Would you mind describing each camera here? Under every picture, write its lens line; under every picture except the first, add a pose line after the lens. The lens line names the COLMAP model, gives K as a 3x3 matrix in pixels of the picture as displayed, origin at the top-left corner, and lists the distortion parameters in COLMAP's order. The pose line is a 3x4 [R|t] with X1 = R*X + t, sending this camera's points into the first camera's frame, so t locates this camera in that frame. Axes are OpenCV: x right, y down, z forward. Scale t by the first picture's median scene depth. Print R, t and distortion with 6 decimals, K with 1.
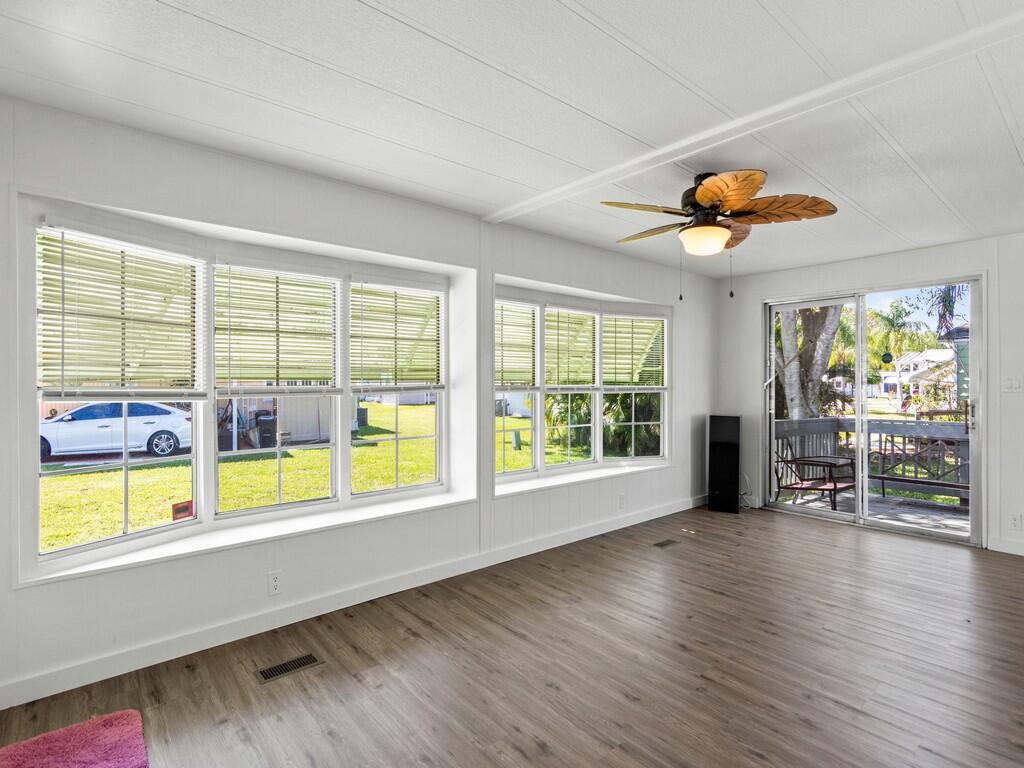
lens RADIAL K [[512.2, 0, 531.7], [0, 512.2, 382.0], [0, 0, 1]] dist [-0.003455, -0.000568]
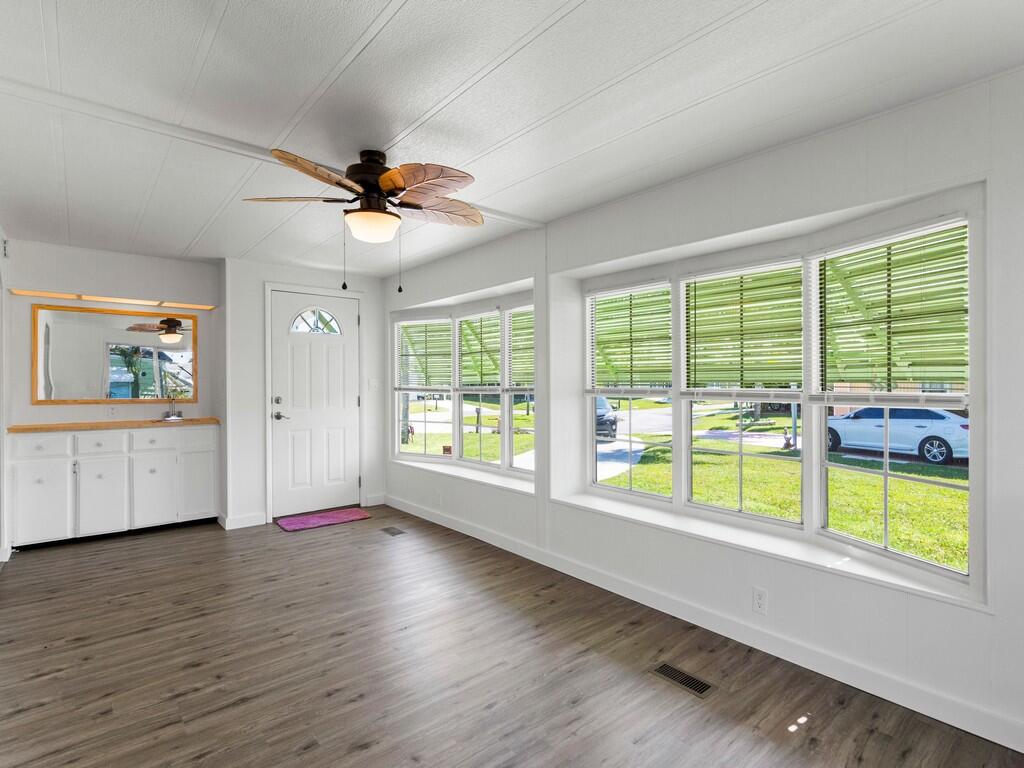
lens RADIAL K [[517.7, 0, 512.0], [0, 517.7, 384.0], [0, 0, 1]] dist [-0.001426, -0.000926]
pose [[-0.023791, -0.001390, -0.999716, 0.839569], [0.000290, 0.999999, -0.001397, 0.002392], [0.999717, -0.000323, -0.023791, 0.855093]]
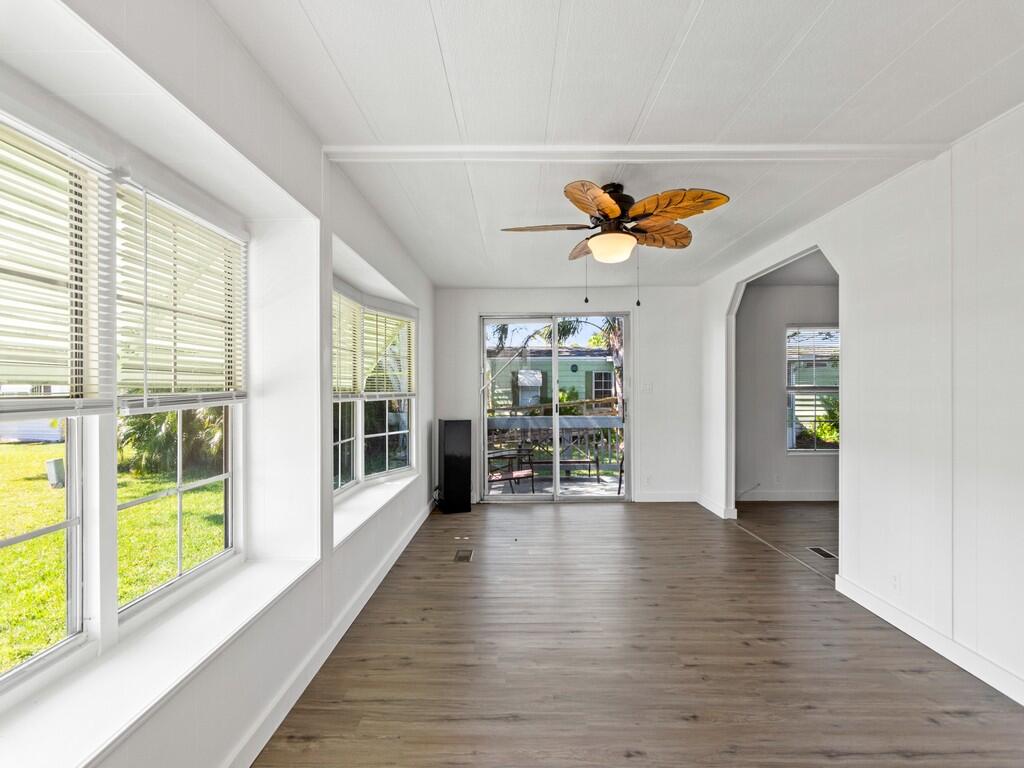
lens RADIAL K [[483.7, 0, 509.2], [0, 483.7, 397.4], [0, 0, 1]] dist [0.003887, 0.001061]
pose [[0.677791, -0.020362, 0.734972, -0.353521], [0.008129, 0.999763, 0.020201, 0.000651], [-0.735210, -0.007718, 0.677796, 0.332894]]
